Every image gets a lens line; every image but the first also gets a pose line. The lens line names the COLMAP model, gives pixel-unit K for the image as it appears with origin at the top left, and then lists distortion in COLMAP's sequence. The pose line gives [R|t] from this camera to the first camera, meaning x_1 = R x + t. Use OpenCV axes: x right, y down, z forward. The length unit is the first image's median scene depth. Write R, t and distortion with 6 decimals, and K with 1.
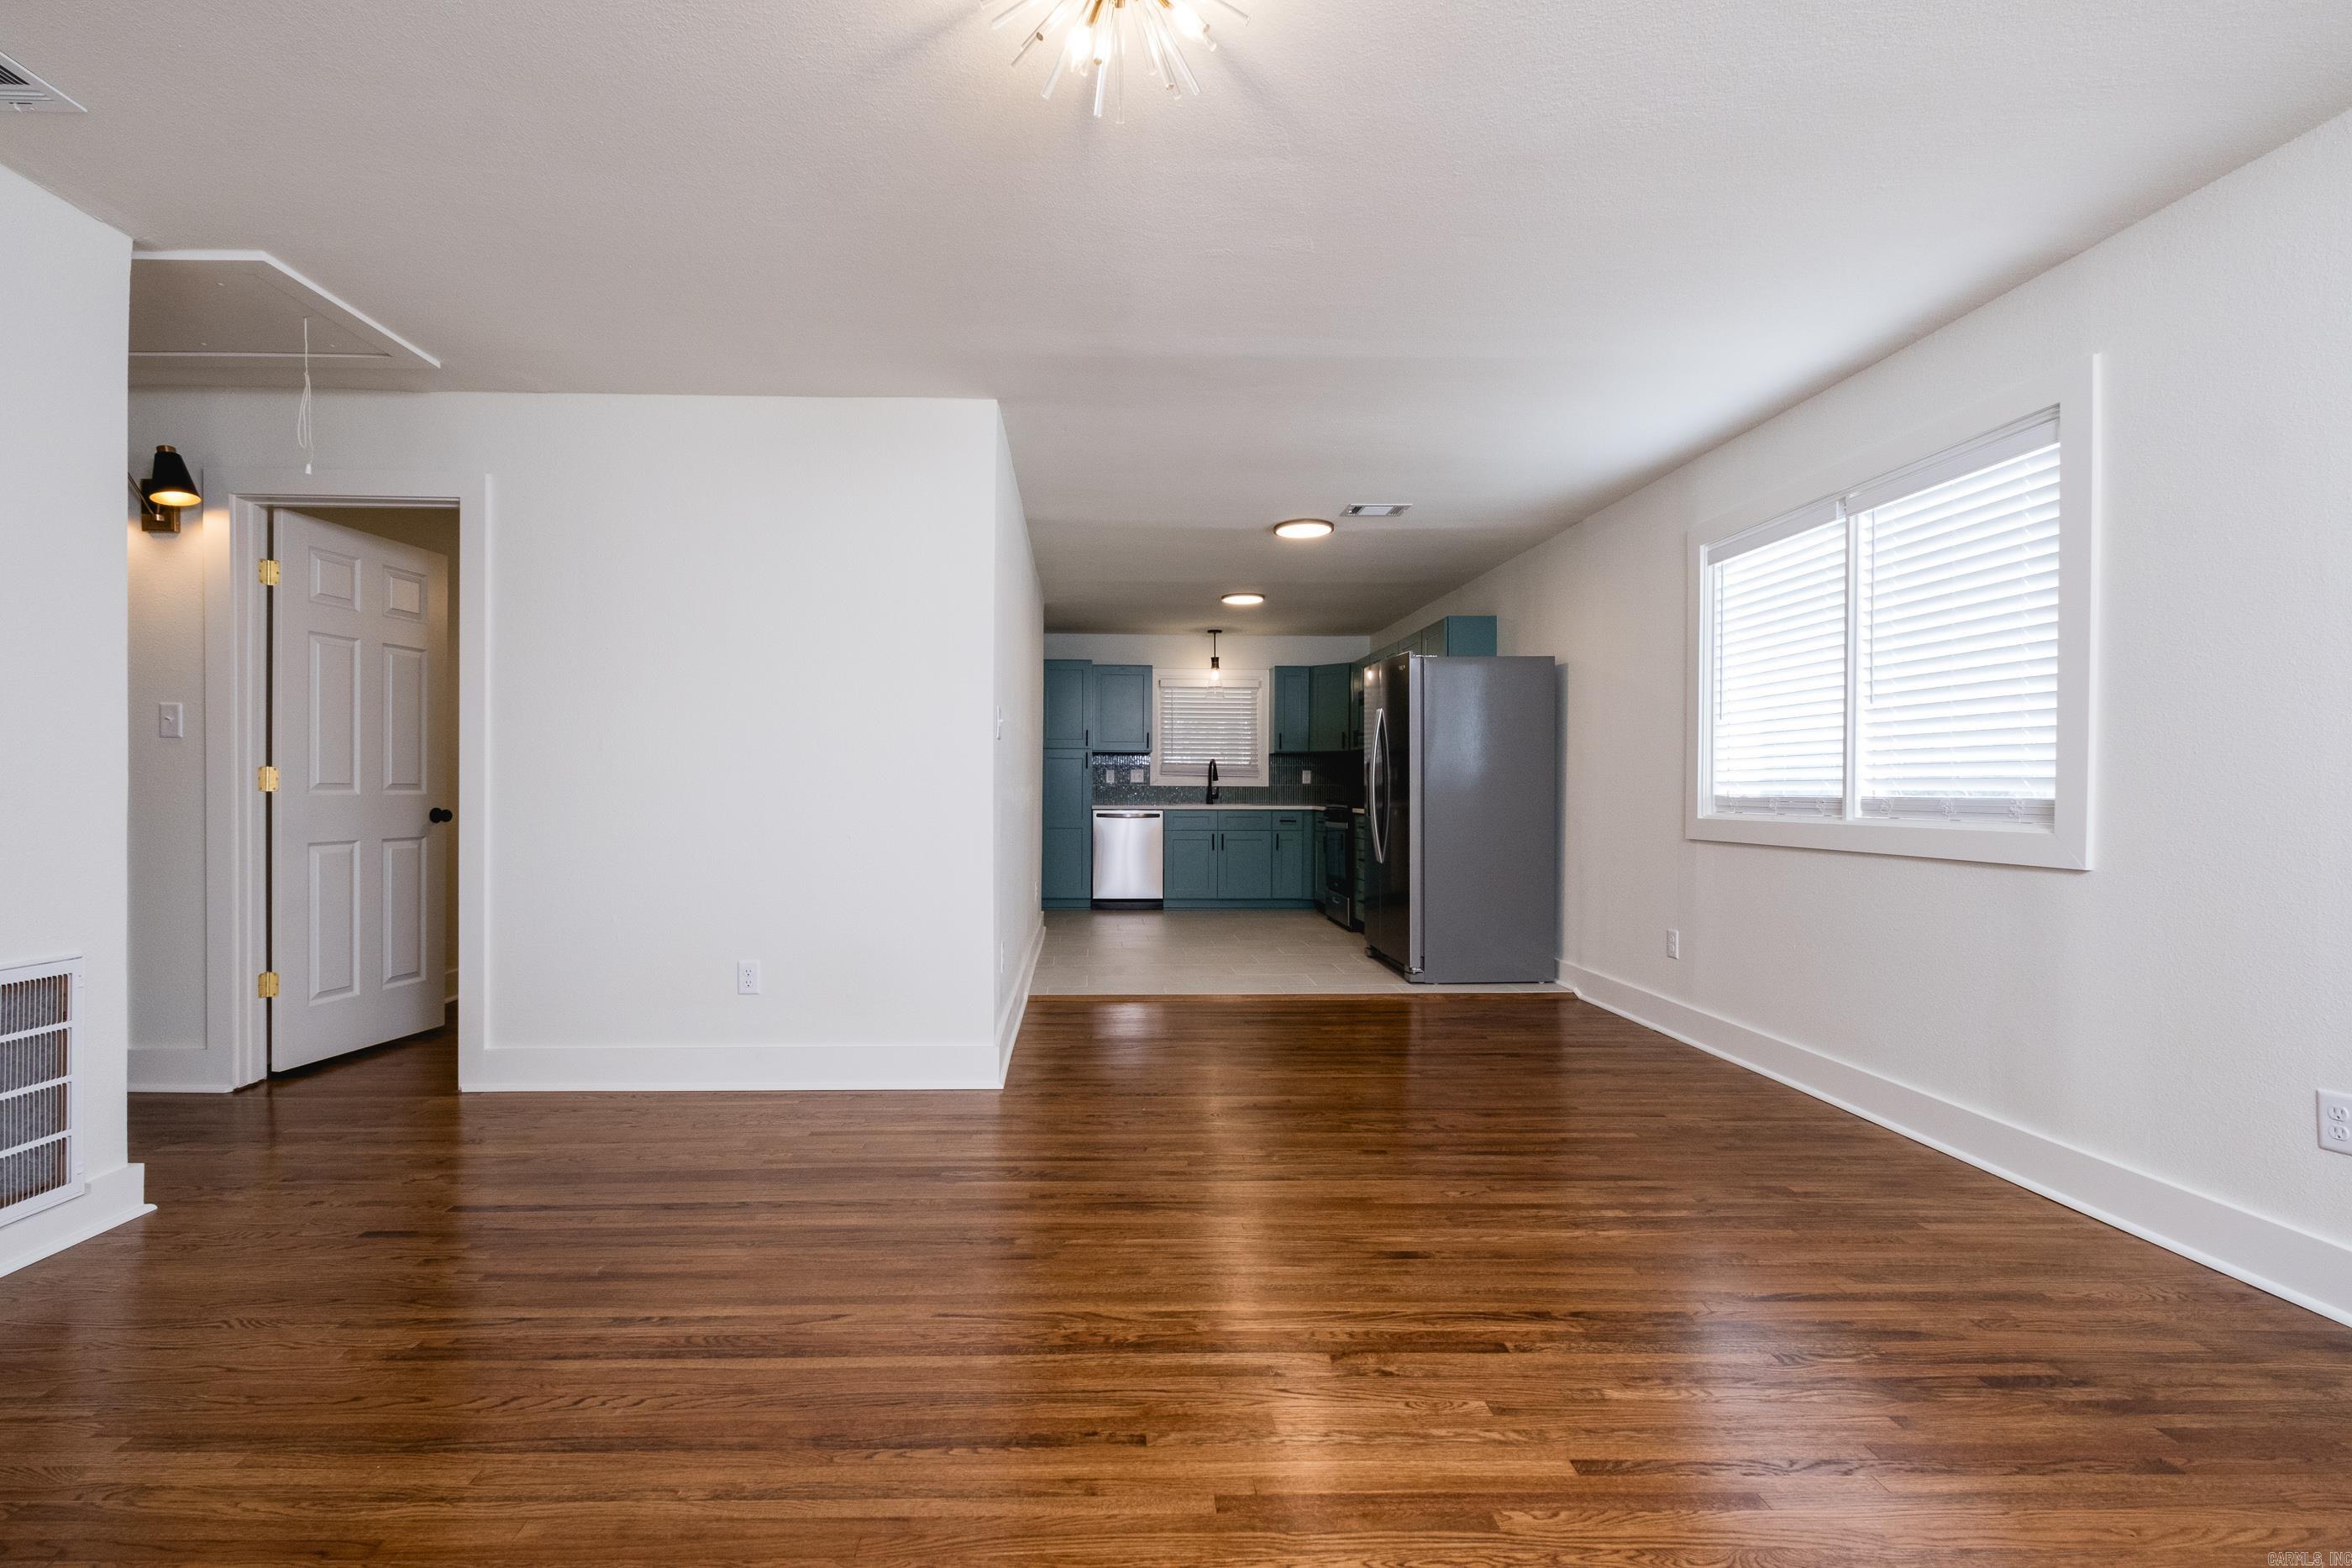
lens RADIAL K [[1017.5, 0, 1116.7], [0, 1017.5, 815.9], [0, 0, 1]] dist [0.008460, -0.005538]
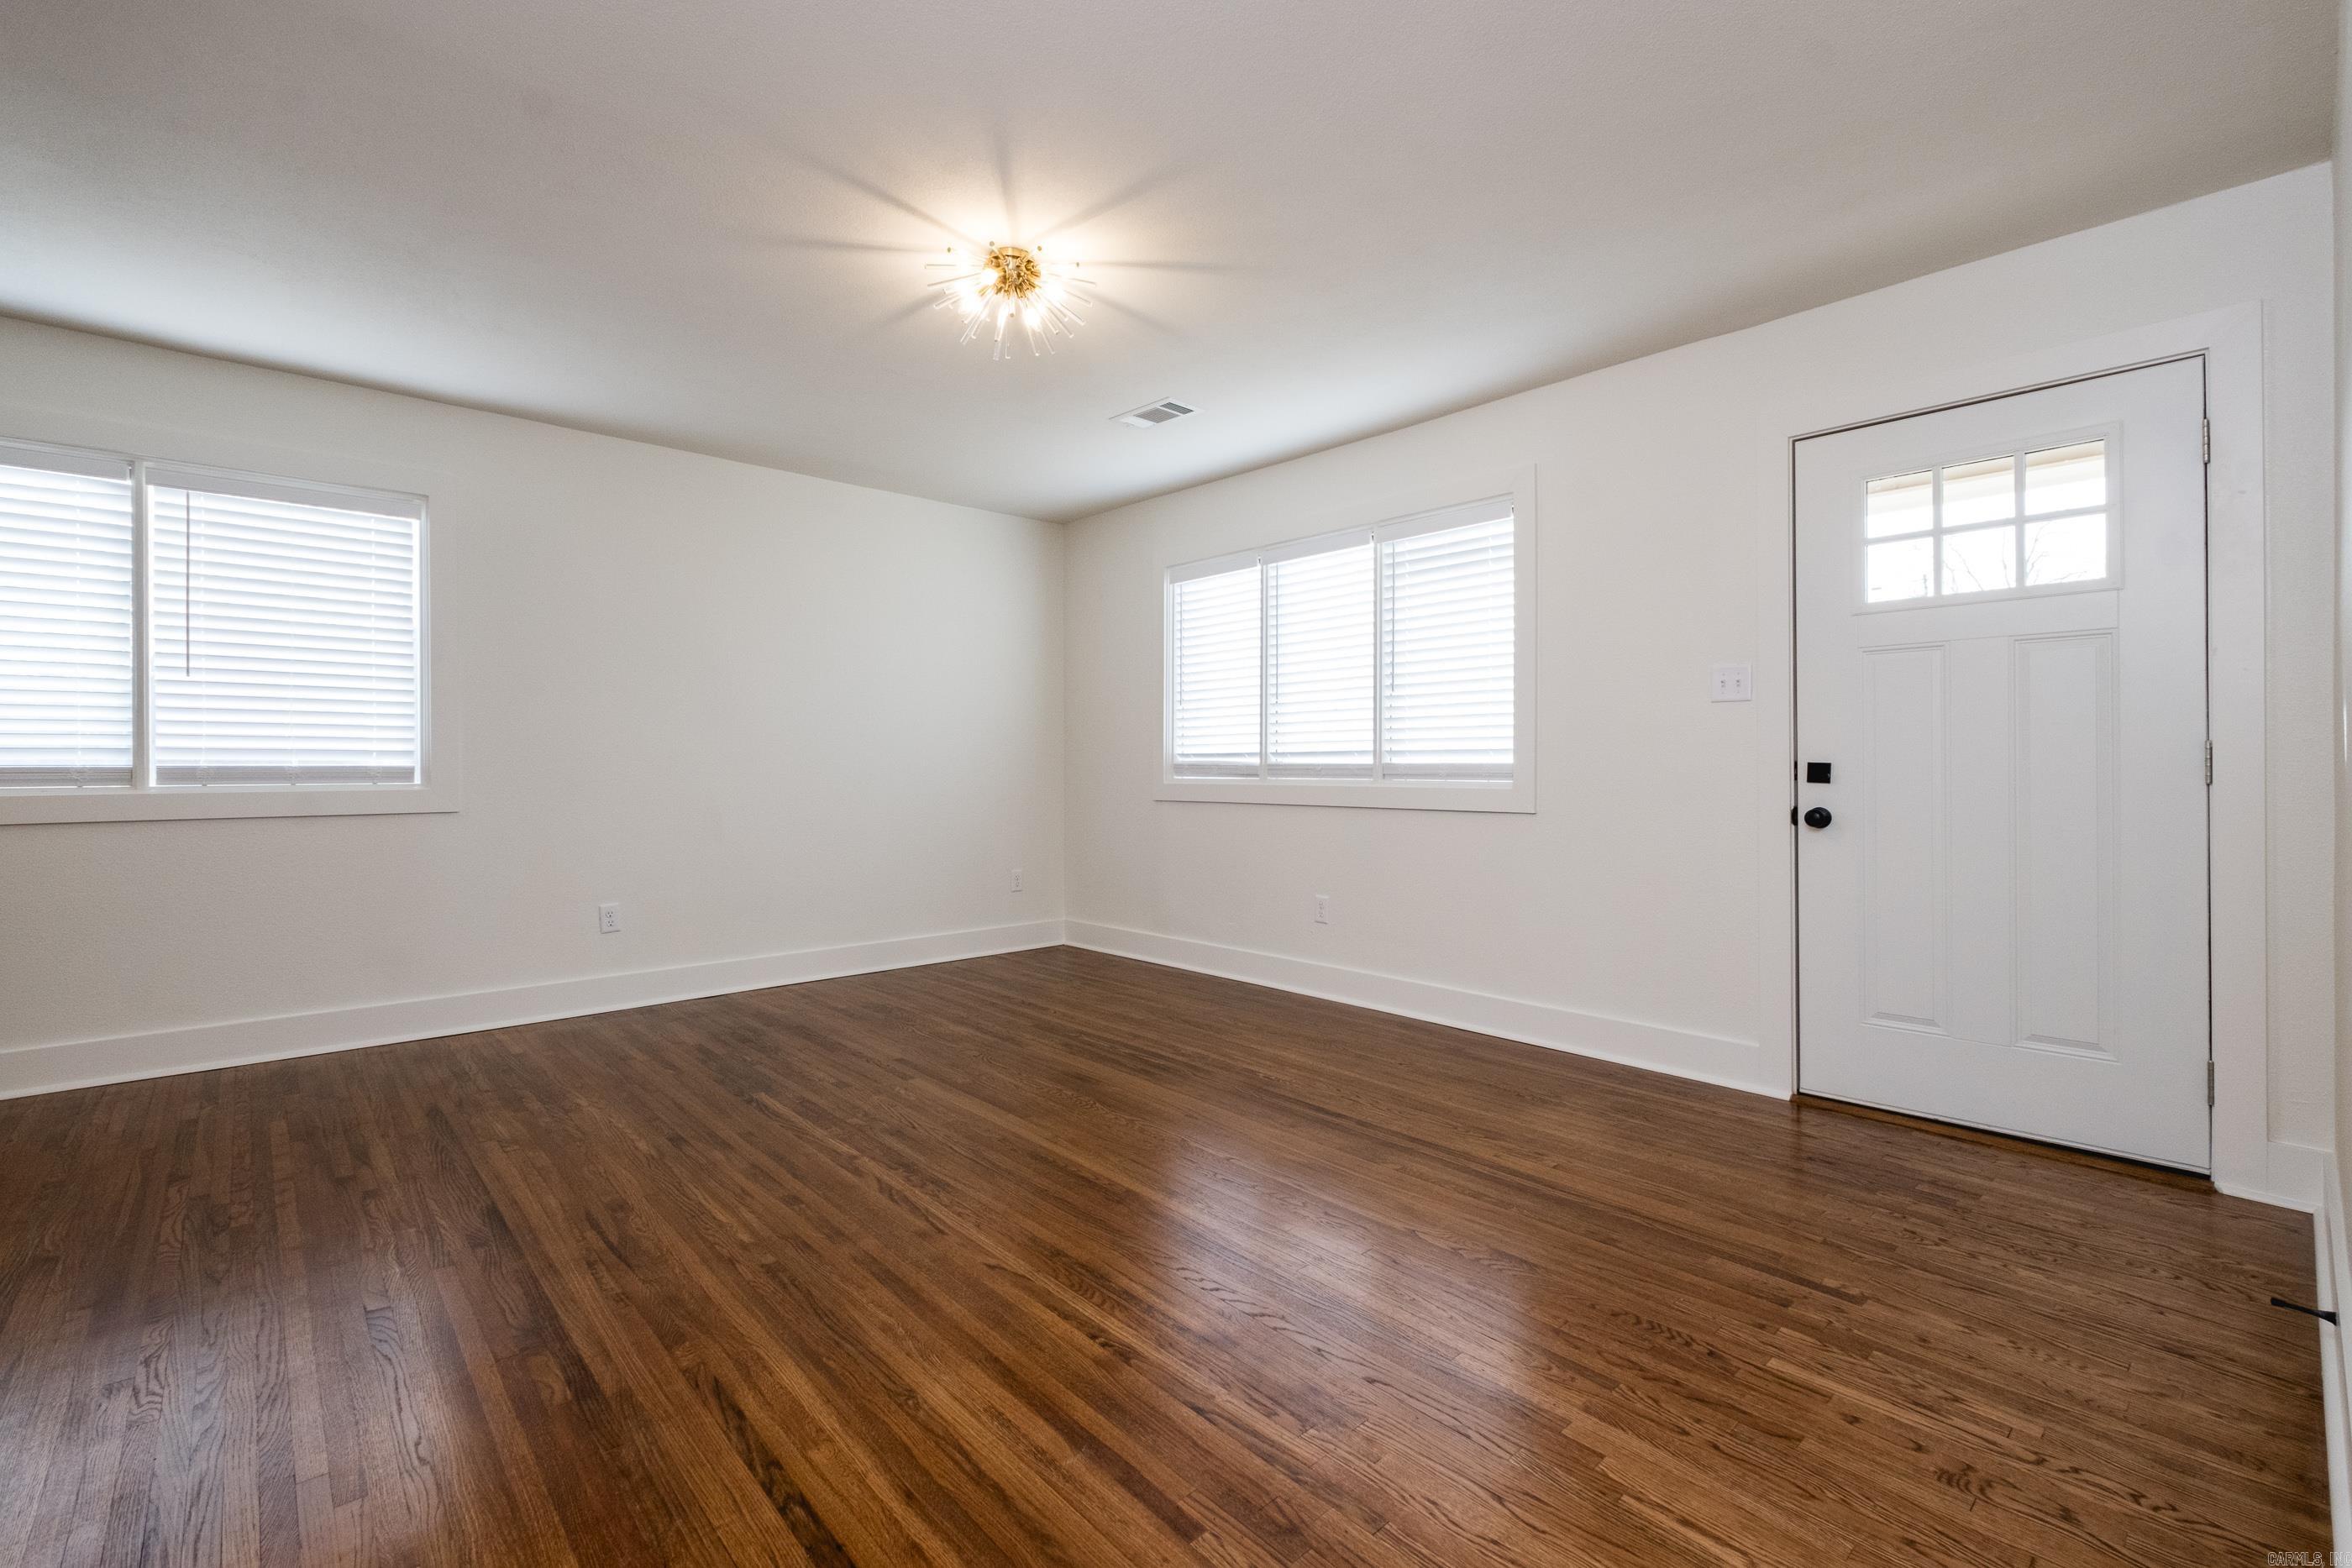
lens RADIAL K [[1017.5, 0, 1182.0], [0, 1017.5, 775.4], [0, 0, 1]] dist [0.008460, -0.005538]
pose [[-0.664770, -0.011823, 0.746954, -0.632950], [0.018869, 0.999290, 0.032609, -0.020925], [-0.746810, 0.035772, -0.664075, 0.824799]]
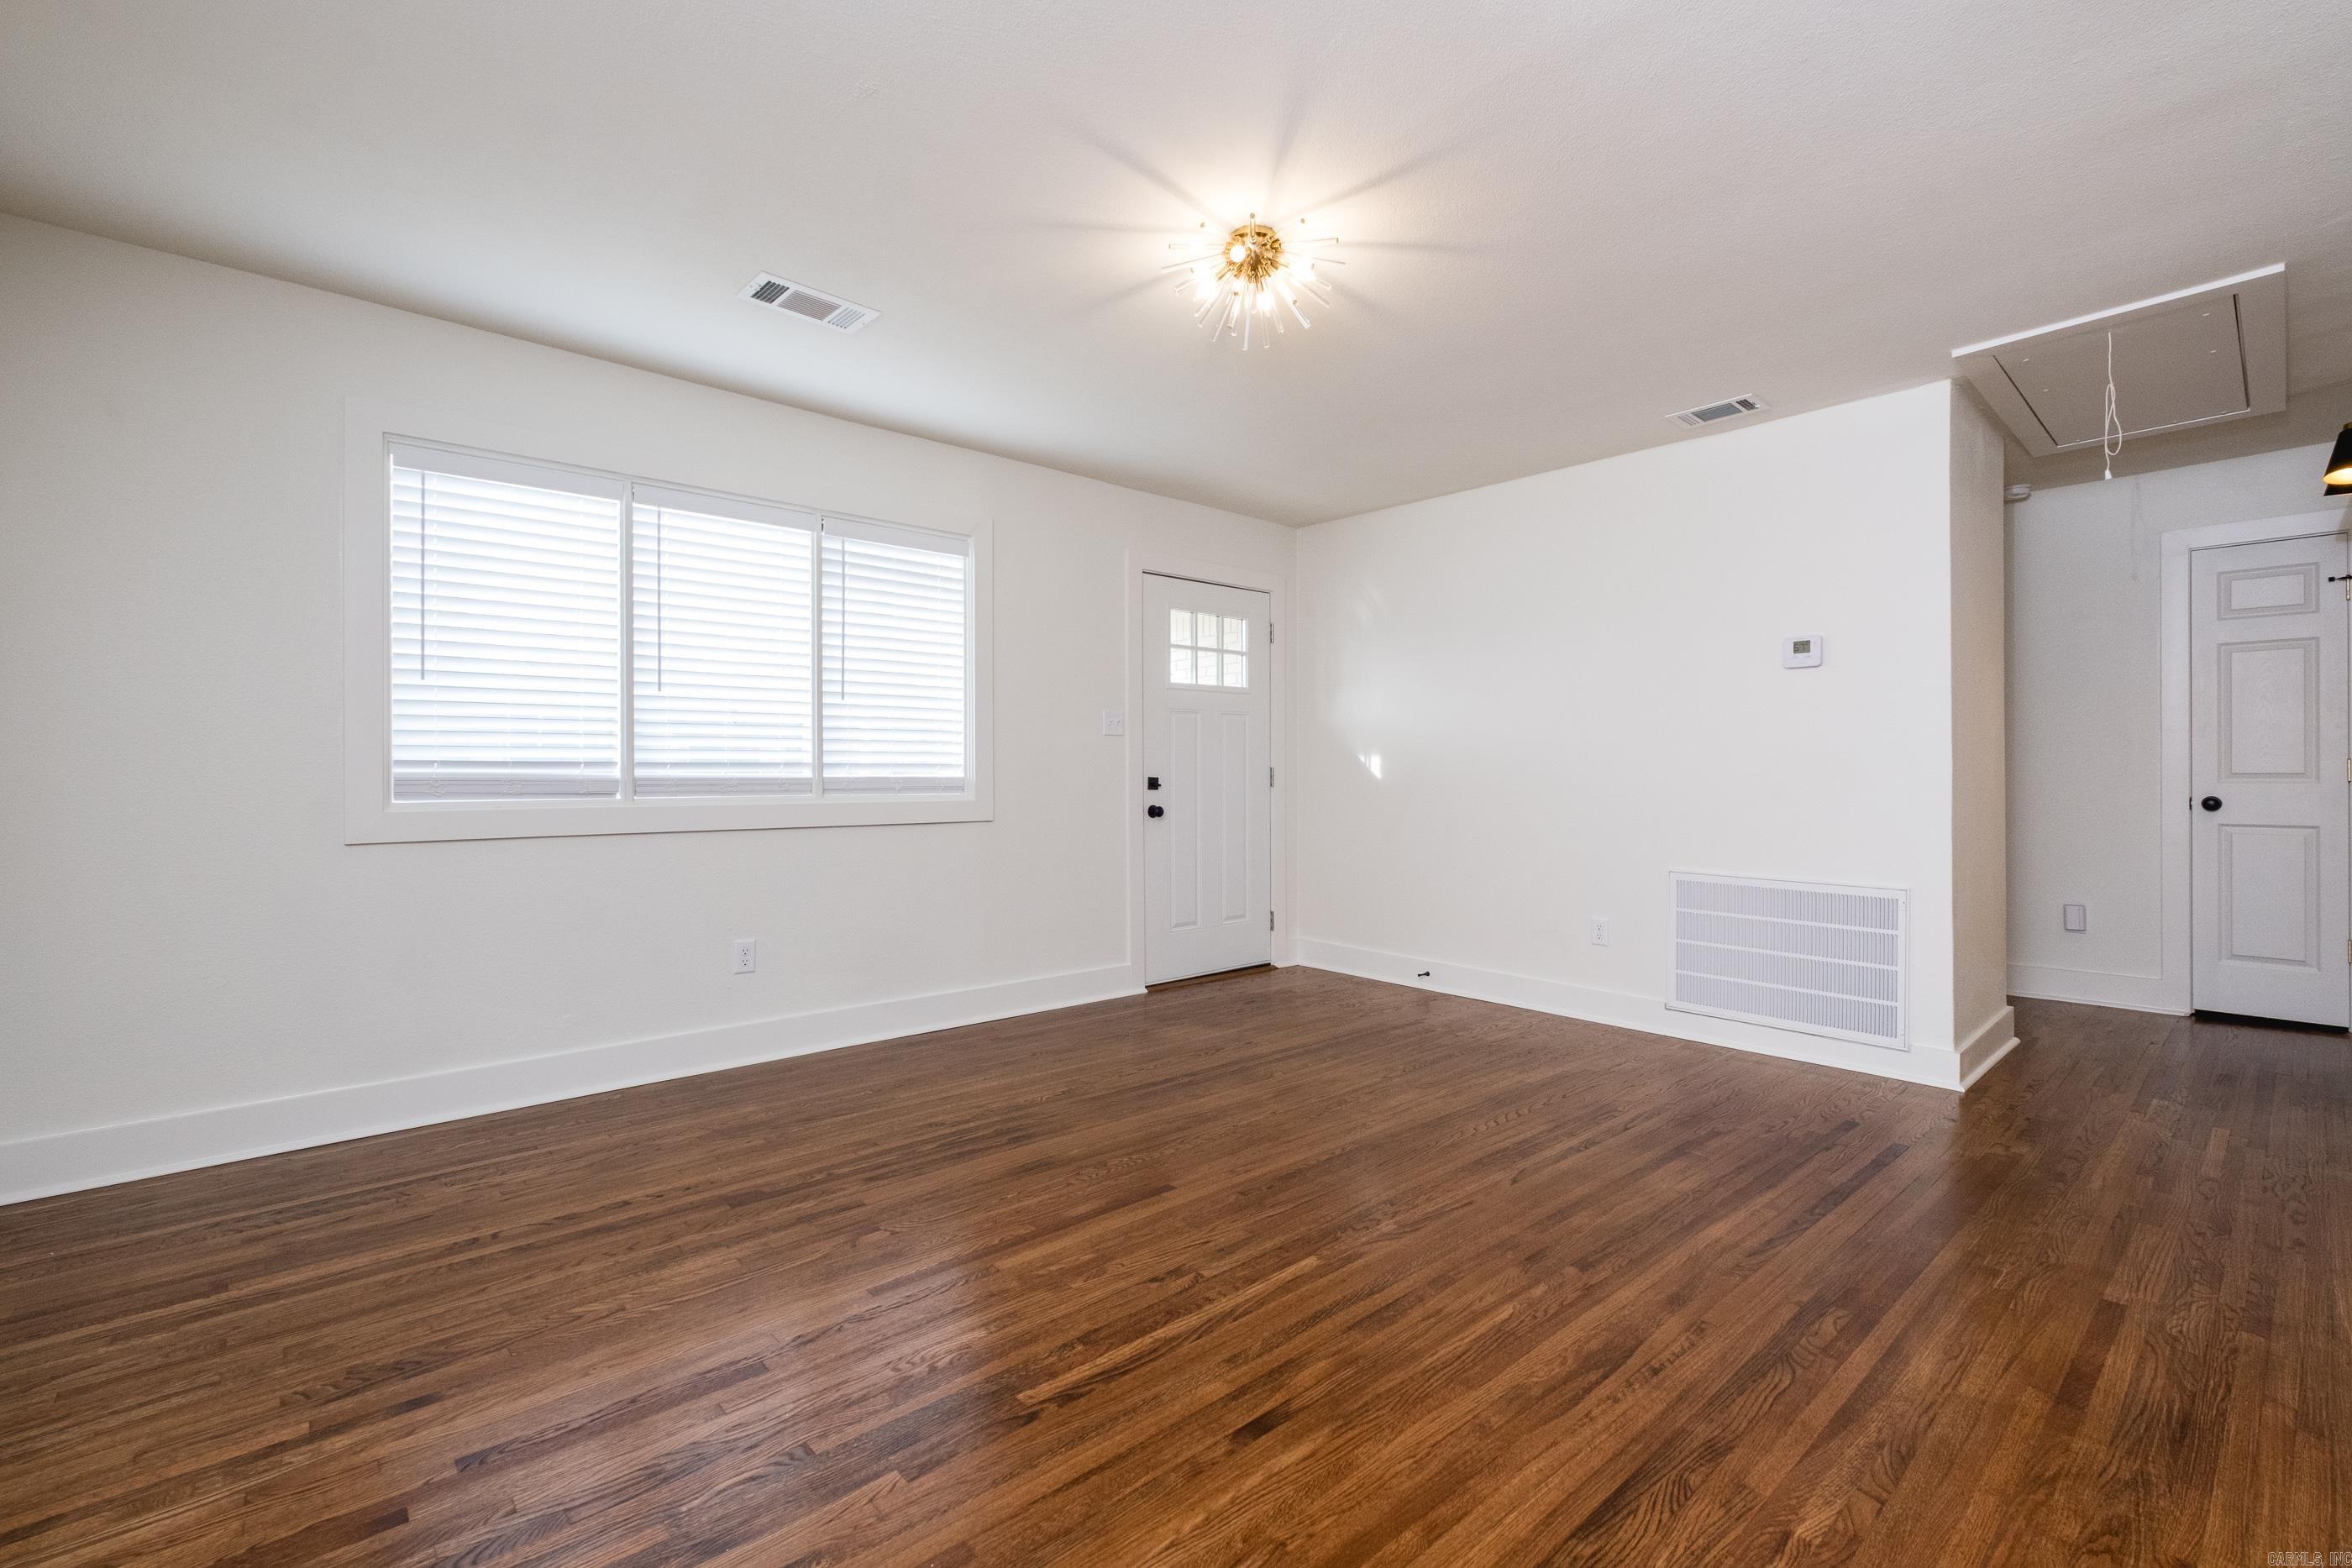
lens RADIAL K [[1017.5, 0, 1167.3], [0, 1017.5, 771.8], [0, 0, 1]] dist [0.008460, -0.005538]
pose [[-0.765330, -0.005352, -0.643616, 0.486841], [-0.020537, 0.999659, 0.016107, -0.022220], [0.643311, 0.025545, -0.765179, 0.915256]]
